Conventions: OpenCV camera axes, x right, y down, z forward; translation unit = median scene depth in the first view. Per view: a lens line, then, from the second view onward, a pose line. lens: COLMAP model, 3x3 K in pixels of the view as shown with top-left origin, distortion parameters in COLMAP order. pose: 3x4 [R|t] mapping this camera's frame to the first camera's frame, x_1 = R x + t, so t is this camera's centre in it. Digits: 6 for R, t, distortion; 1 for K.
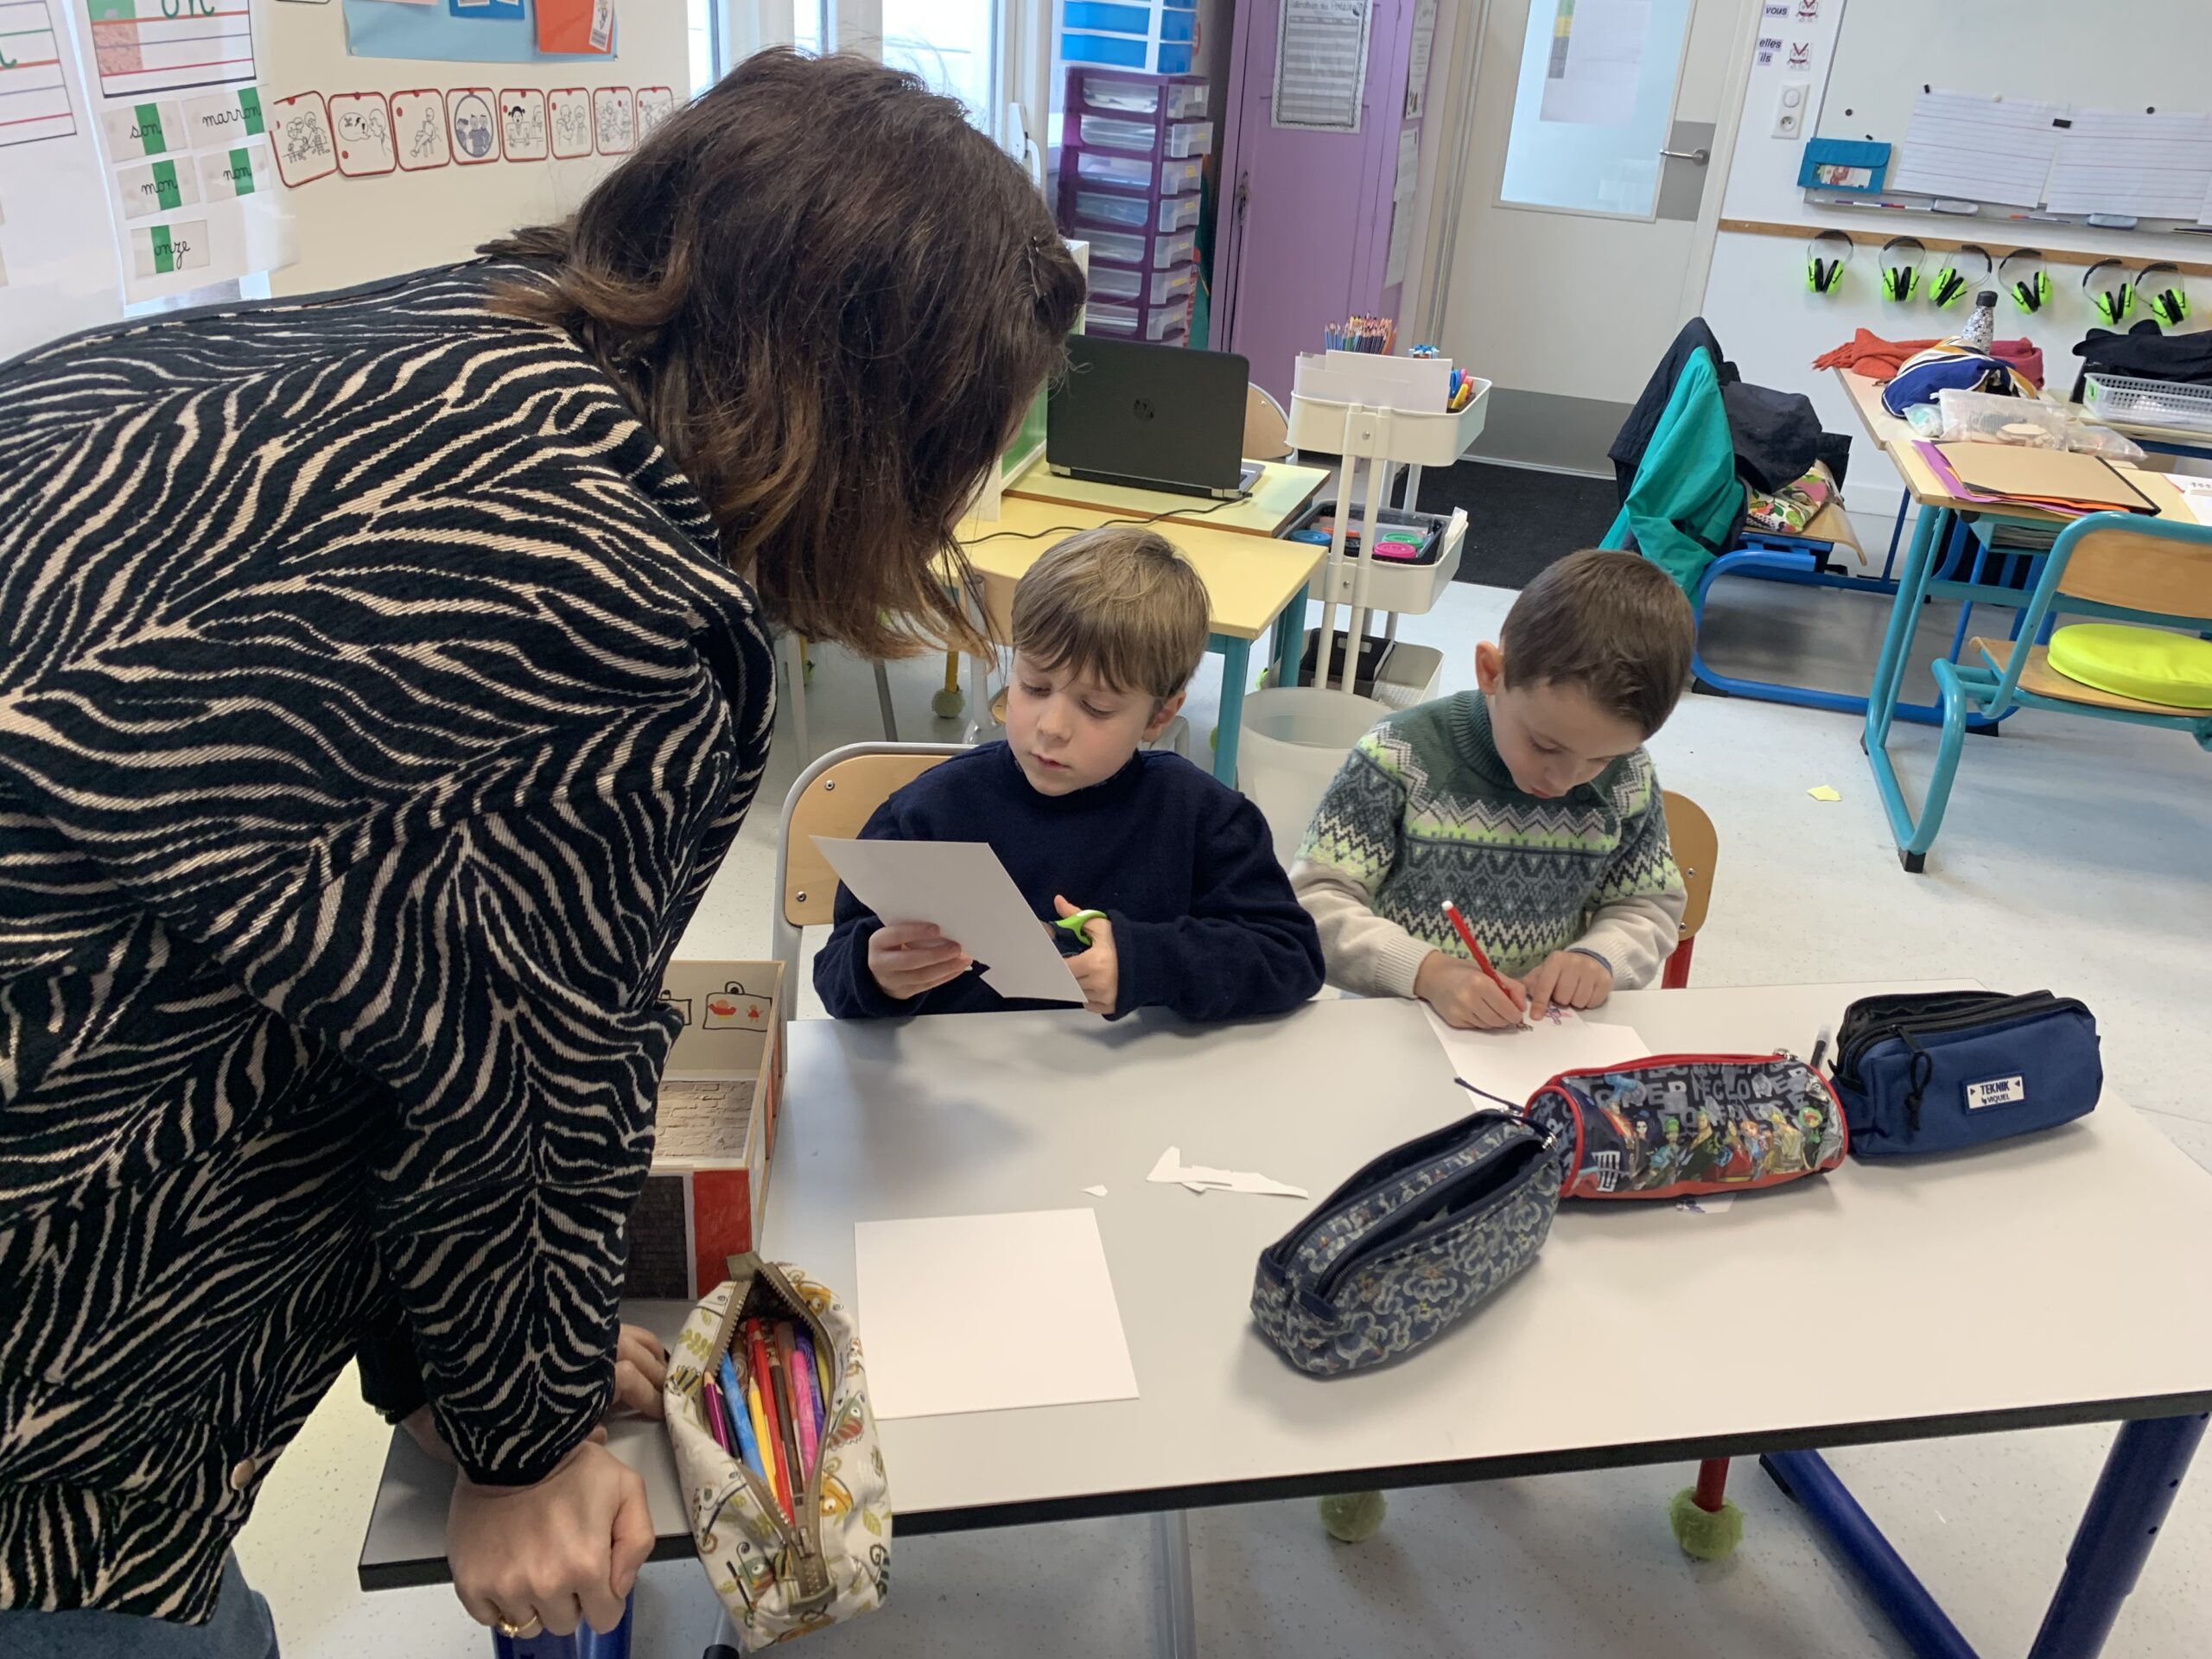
lens RADIAL K [[1701.2, 0, 1106.0], [0, 1701.2, 829.5], [0, 0, 1]] dist [0.040127, -0.044773]
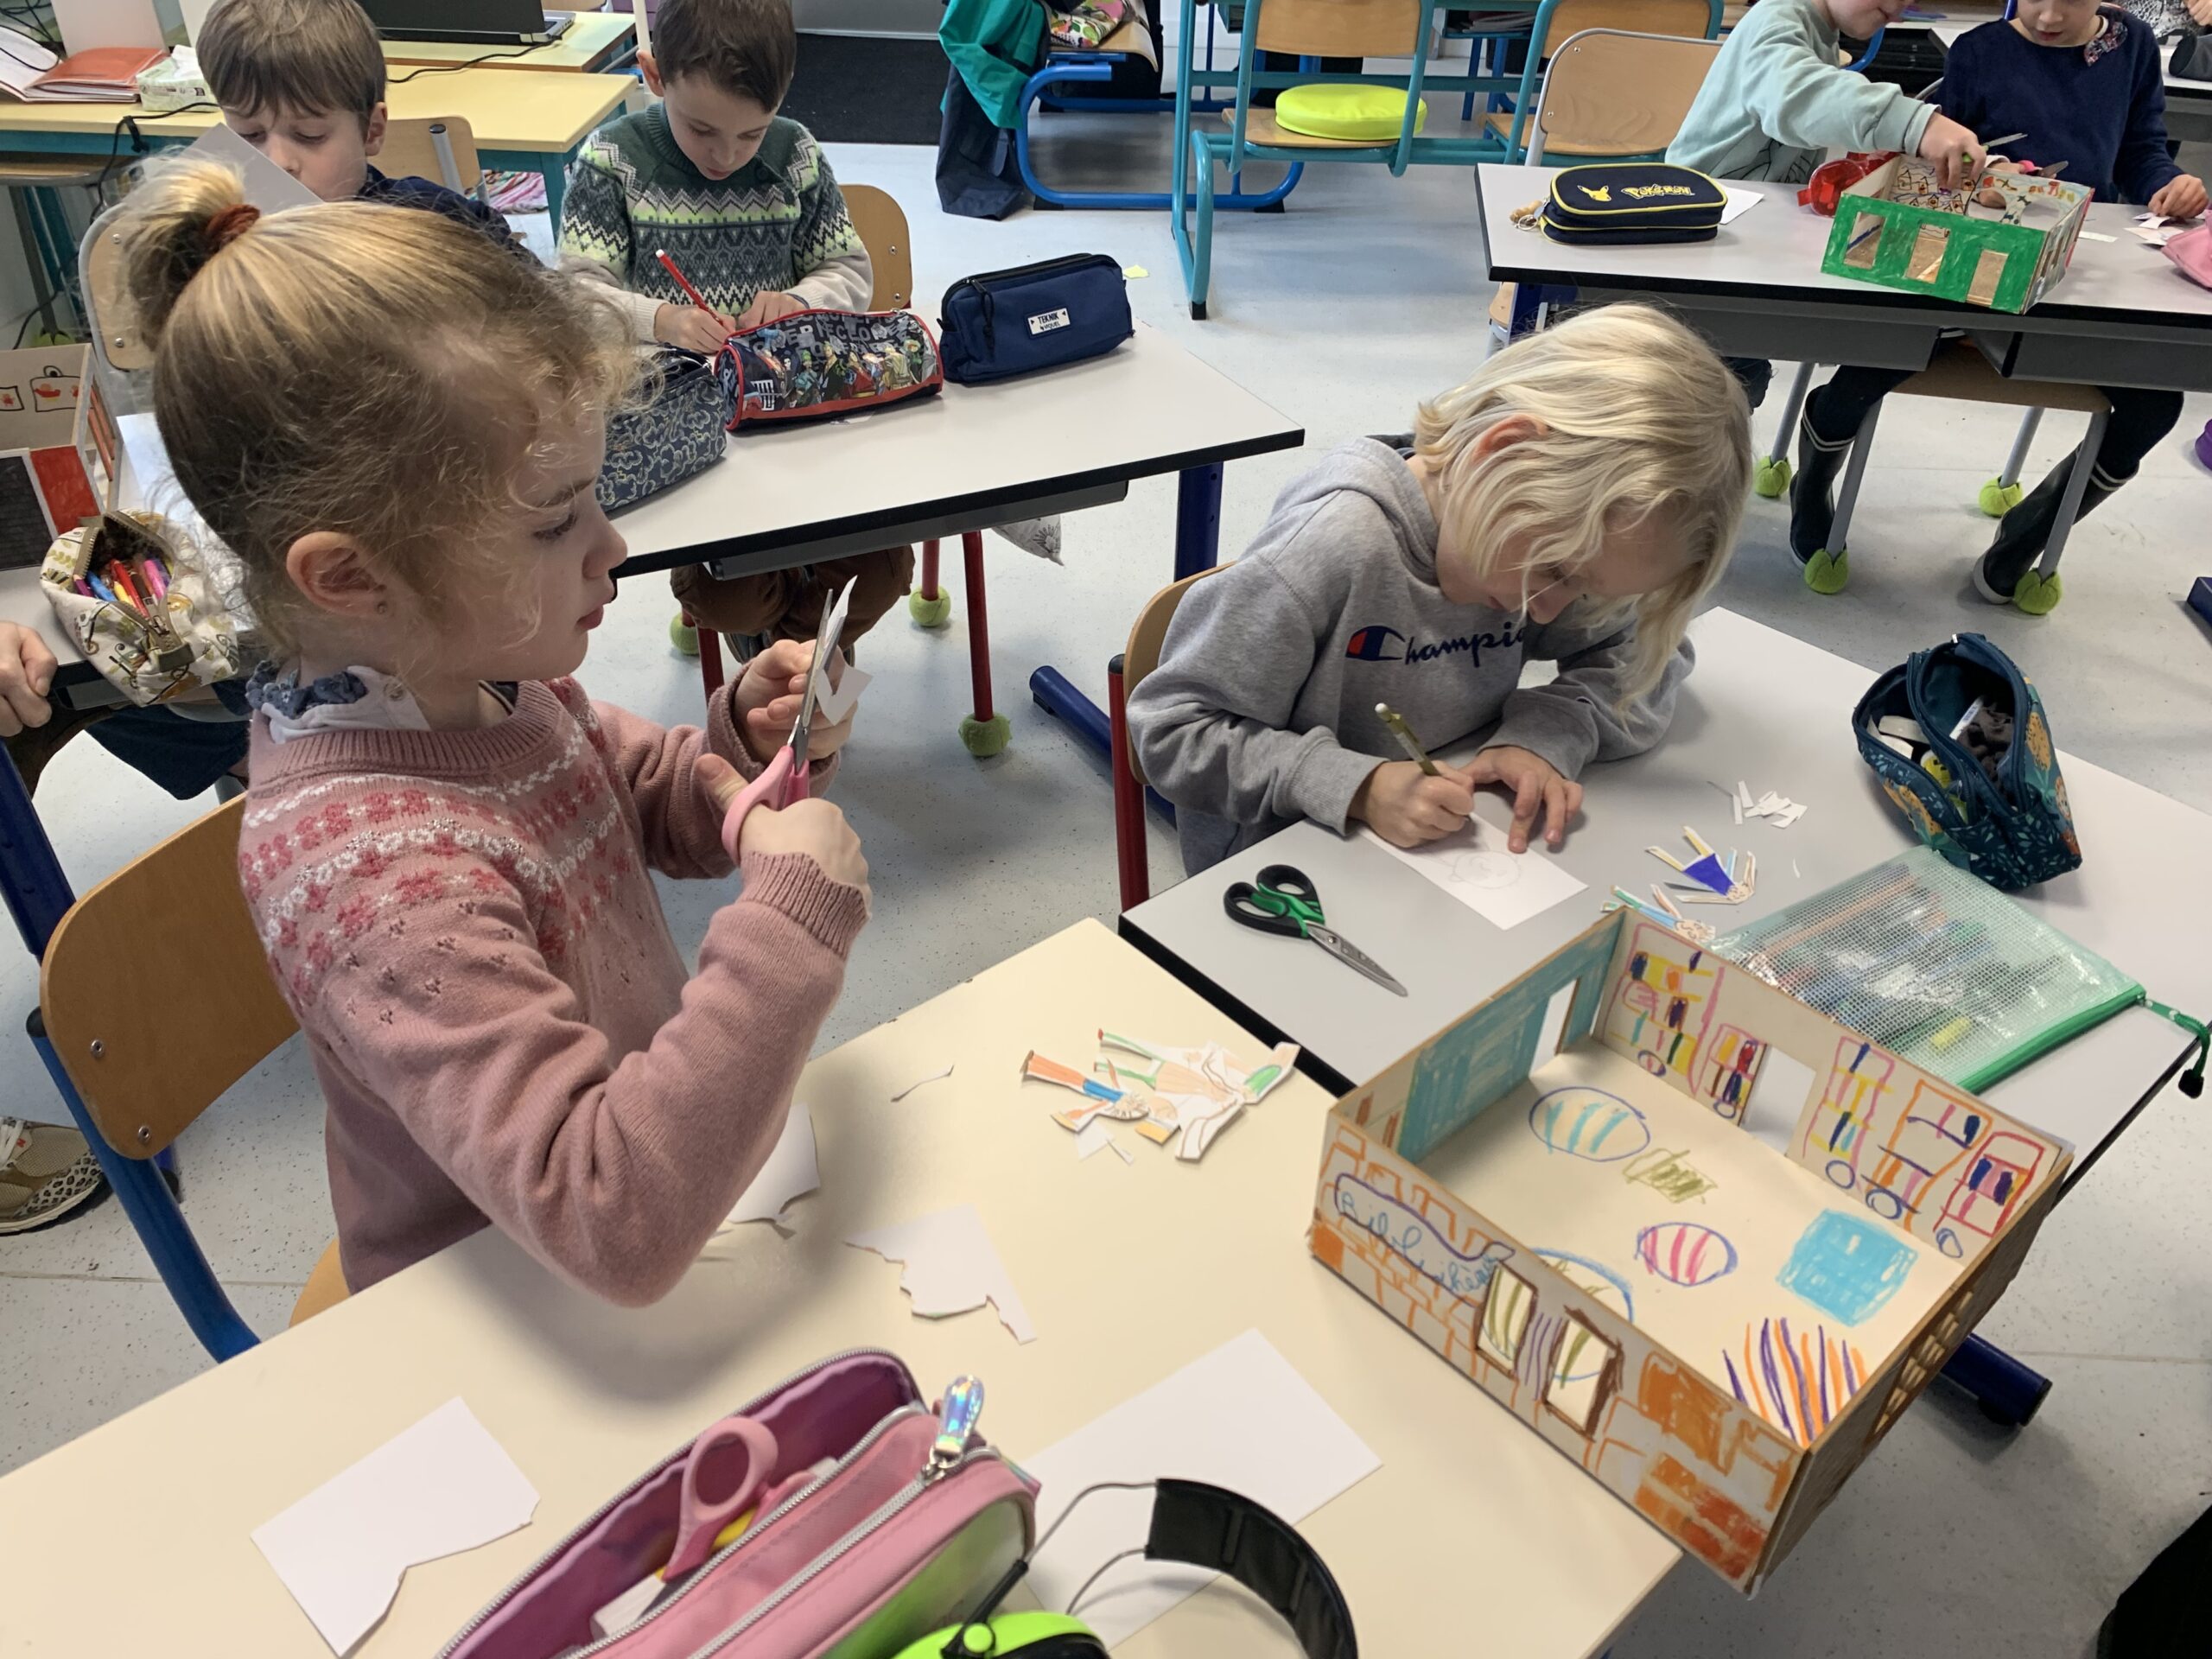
lens RADIAL K [[1690.0, 0, 1106.0], [0, 1690.0, 829.5], [0, 0, 1]] dist [0.011826, 0.041336]
pose [[0.950682, -0.211150, 0.227201, 0.158305], [0.164554, 0.964273, 0.207605, 0.287600], [-0.262919, -0.159980, 0.951462, -0.443097]]
